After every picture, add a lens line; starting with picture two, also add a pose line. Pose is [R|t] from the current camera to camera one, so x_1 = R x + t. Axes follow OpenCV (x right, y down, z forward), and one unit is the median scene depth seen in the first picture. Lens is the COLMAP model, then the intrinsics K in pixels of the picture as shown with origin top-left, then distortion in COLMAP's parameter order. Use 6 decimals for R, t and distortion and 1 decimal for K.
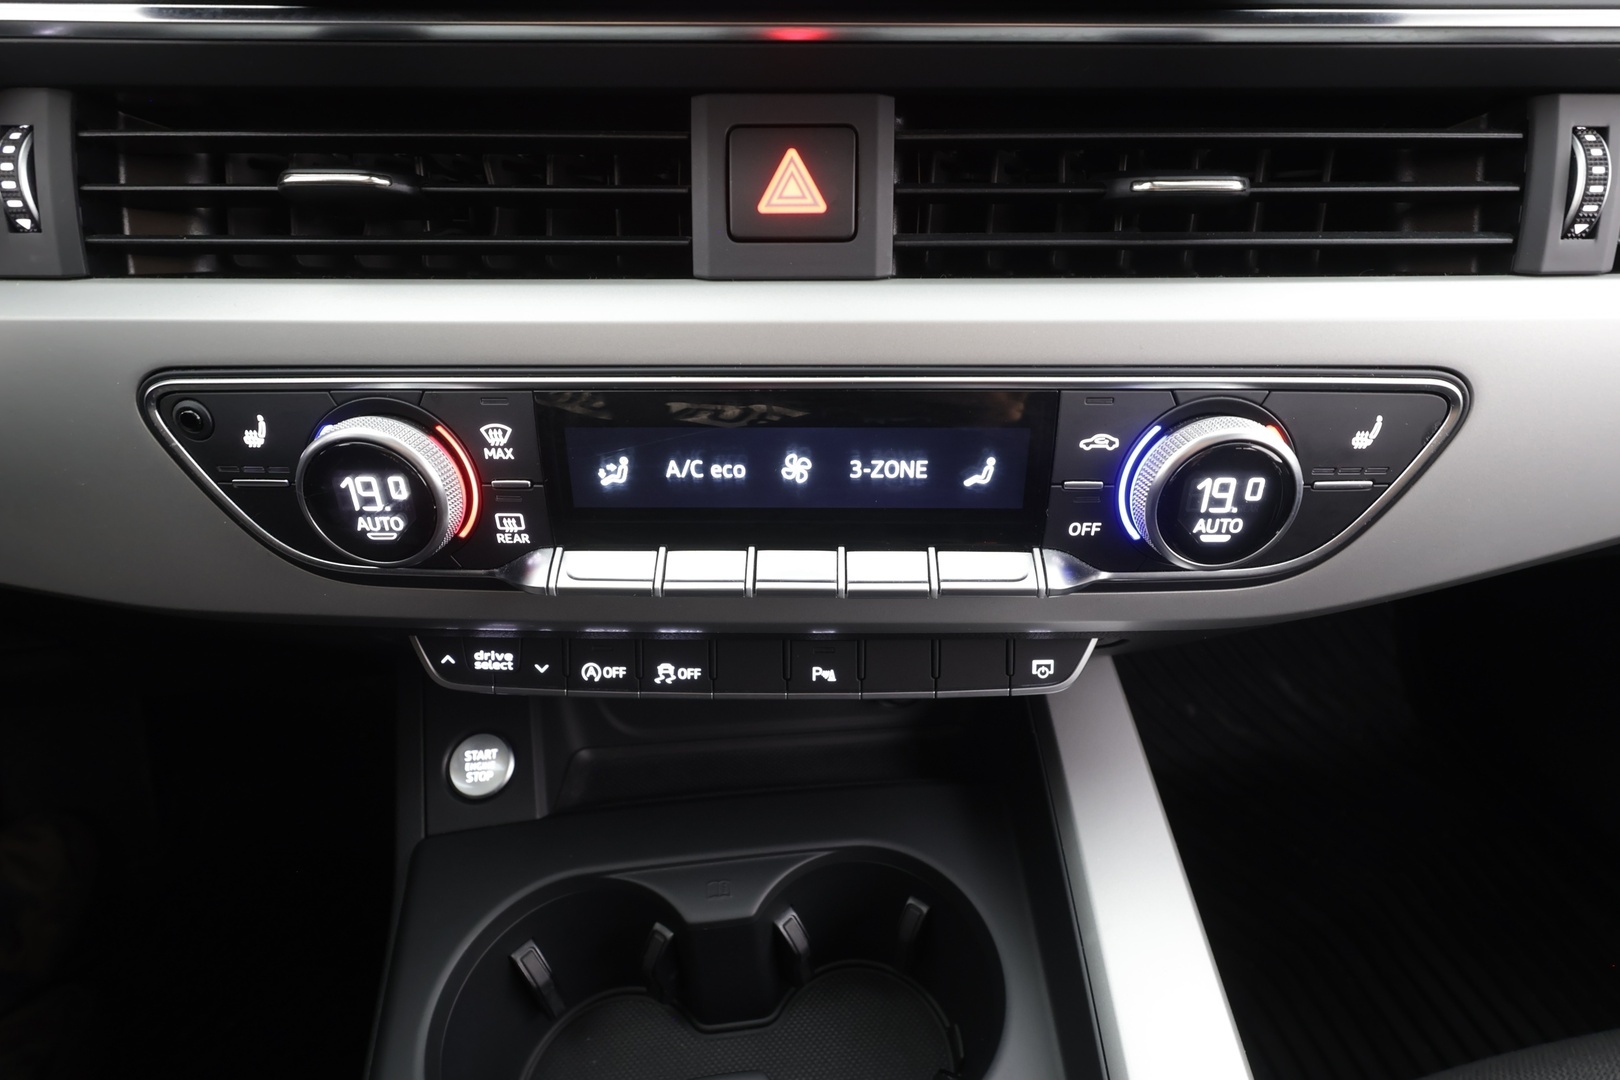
lens RADIAL K [[823.2, 0, 810.1], [0, 823.2, 546.7], [0, 0, 1]] dist [0.004074, -0.000053]
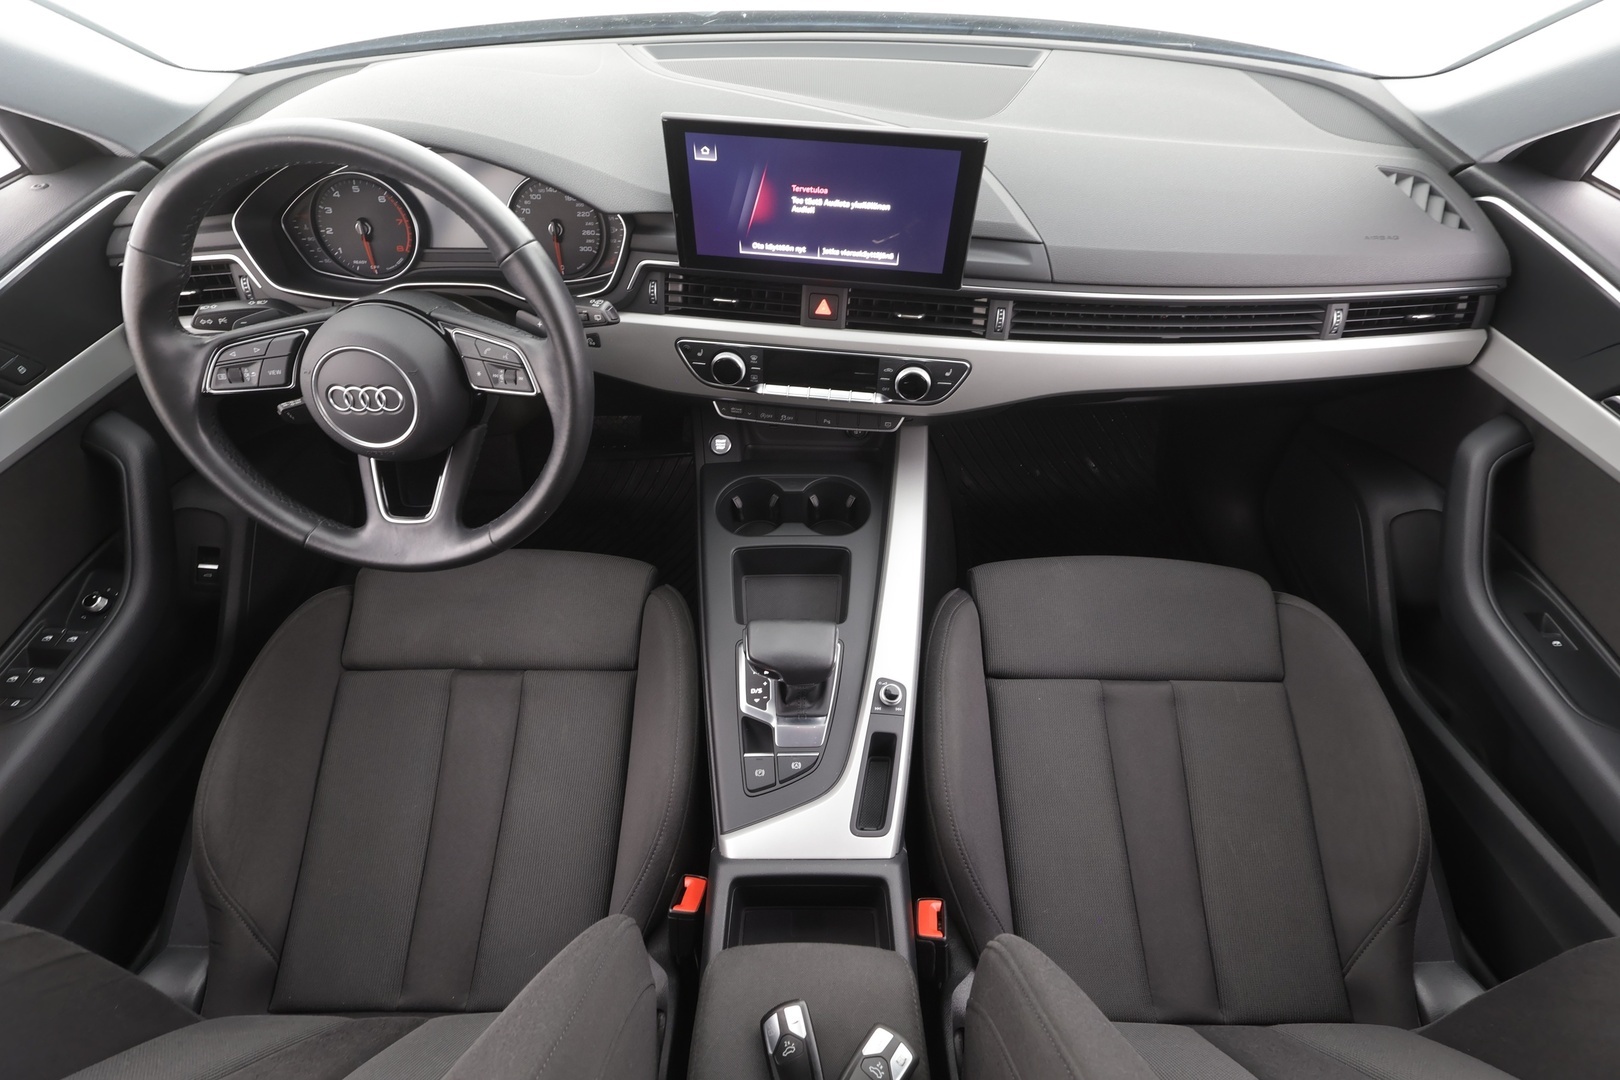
lens RADIAL K [[767.4, 0, 810.8], [0, 767.4, 551.6], [0, 0, 1]] dist [0.001639, -0.000145]
pose [[0.994089, 0.090915, -0.059344, 0.272888], [-0.071696, 0.960184, 0.270012, -0.277032], [0.081530, -0.264161, 0.961026, -3.309145]]
